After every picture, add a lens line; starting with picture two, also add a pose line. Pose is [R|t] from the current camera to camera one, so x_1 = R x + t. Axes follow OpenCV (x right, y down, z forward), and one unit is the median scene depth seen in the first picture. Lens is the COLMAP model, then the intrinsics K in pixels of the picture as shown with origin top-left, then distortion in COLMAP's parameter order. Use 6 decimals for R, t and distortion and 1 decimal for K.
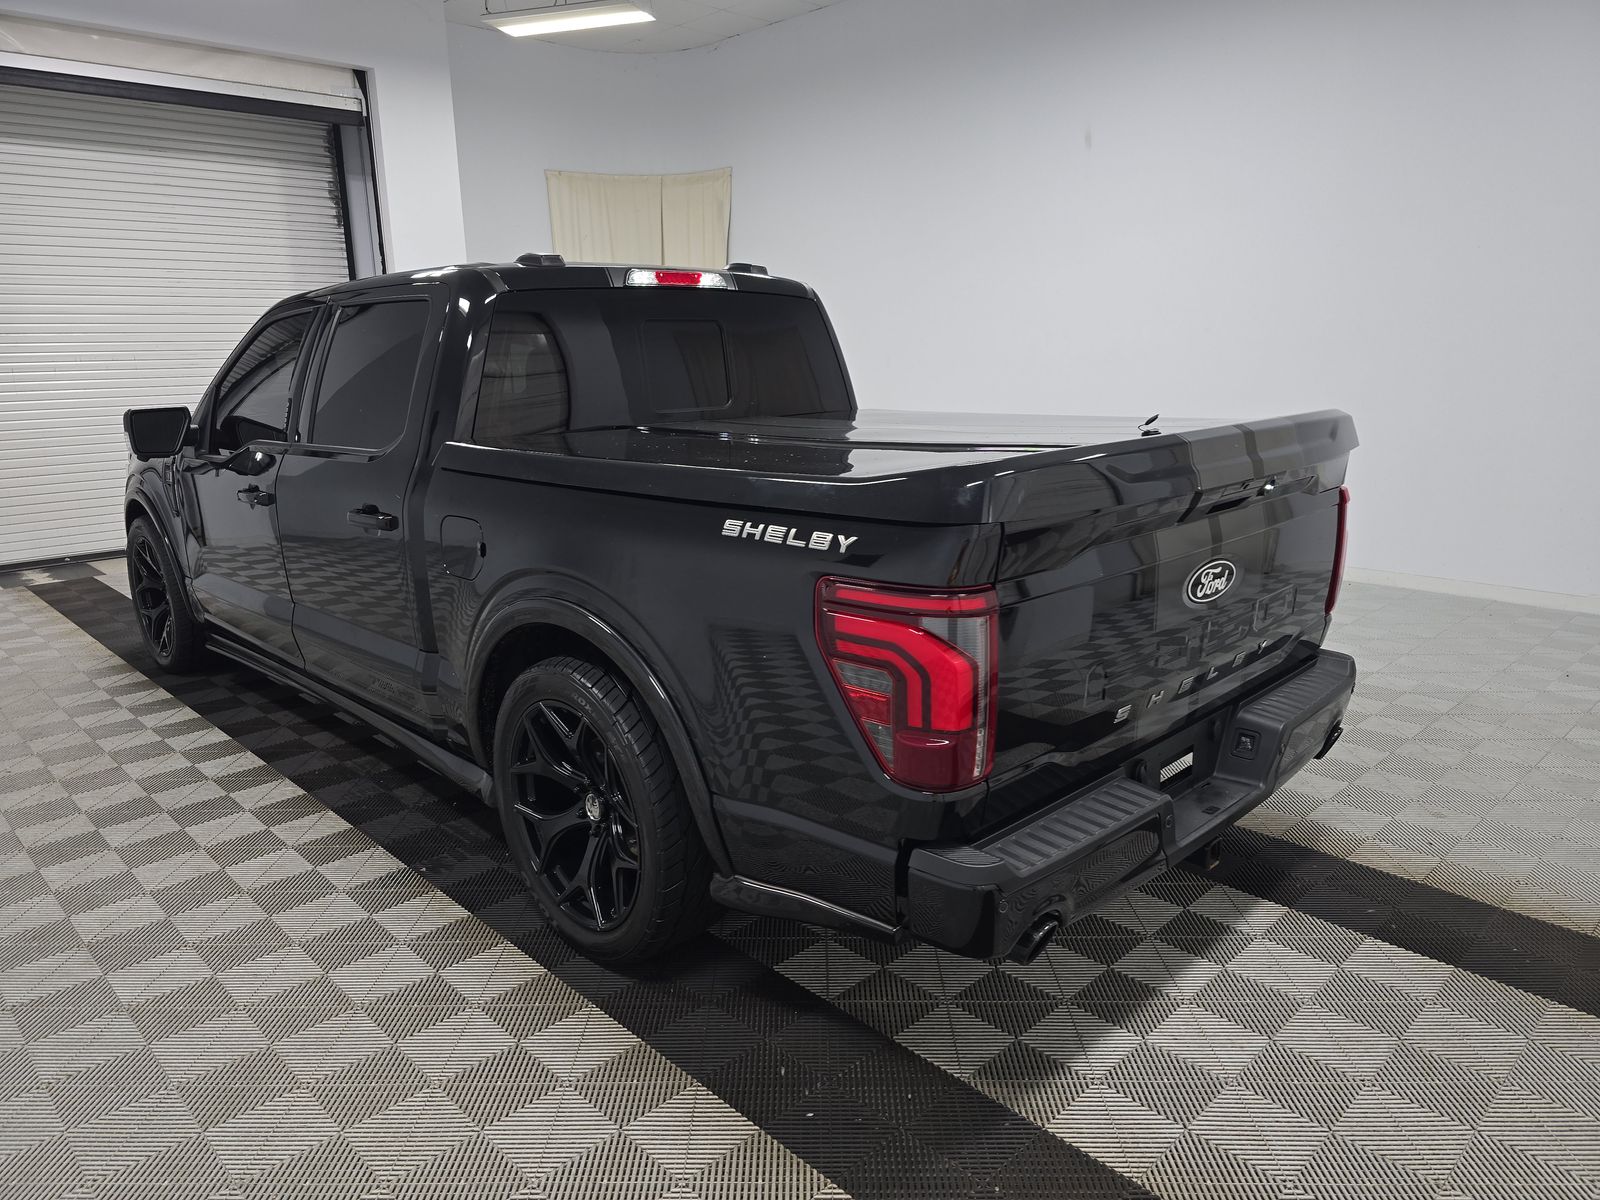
lens RADIAL K [[1108.8, 0, 800.0], [0, 1108.8, 600.0], [0, 0, 1]] dist [0.031909, -0.001494]
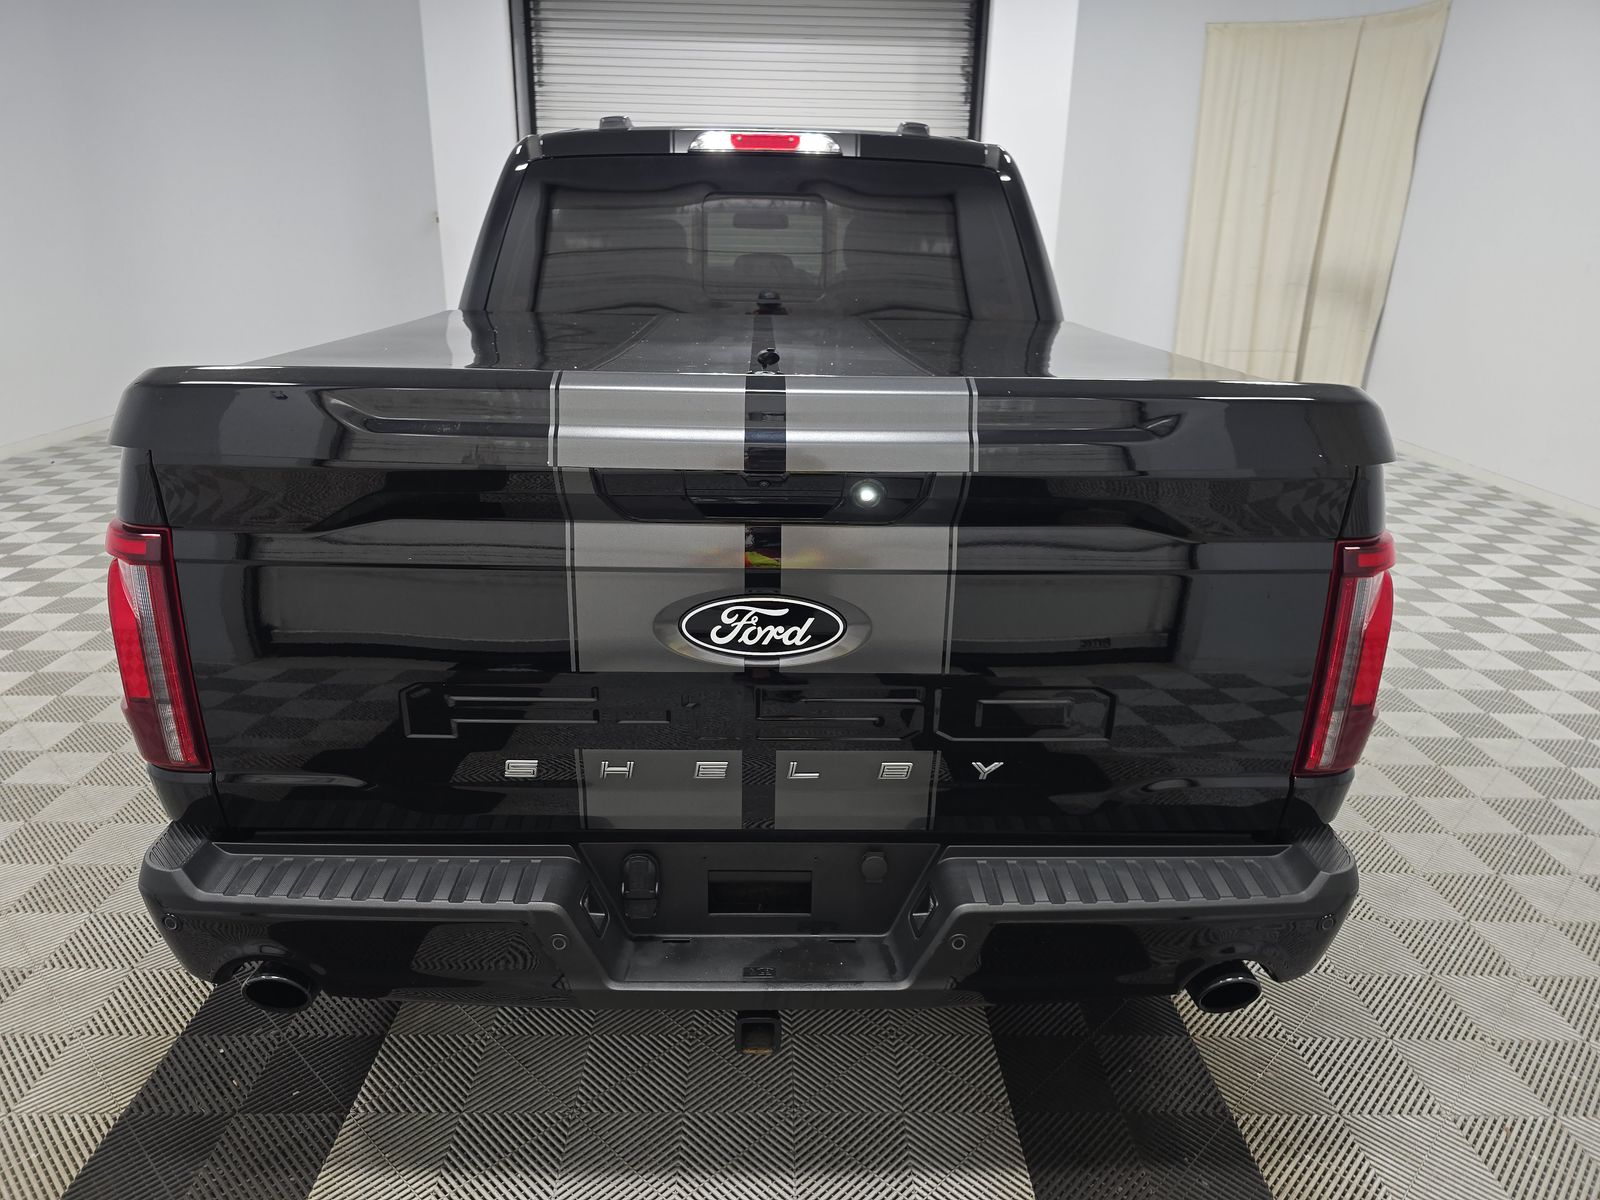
lens RADIAL K [[1087.5, 0, 800.0], [0, 1087.5, 600.0], [0, 0, 1]] dist [0.036944, -0.000907]
pose [[0.732081, 0.249282, -0.633968, 0.513955], [-0.185499, 0.968421, 0.166586, -0.091405], [0.655475, -0.004354, 0.755204, 0.372804]]
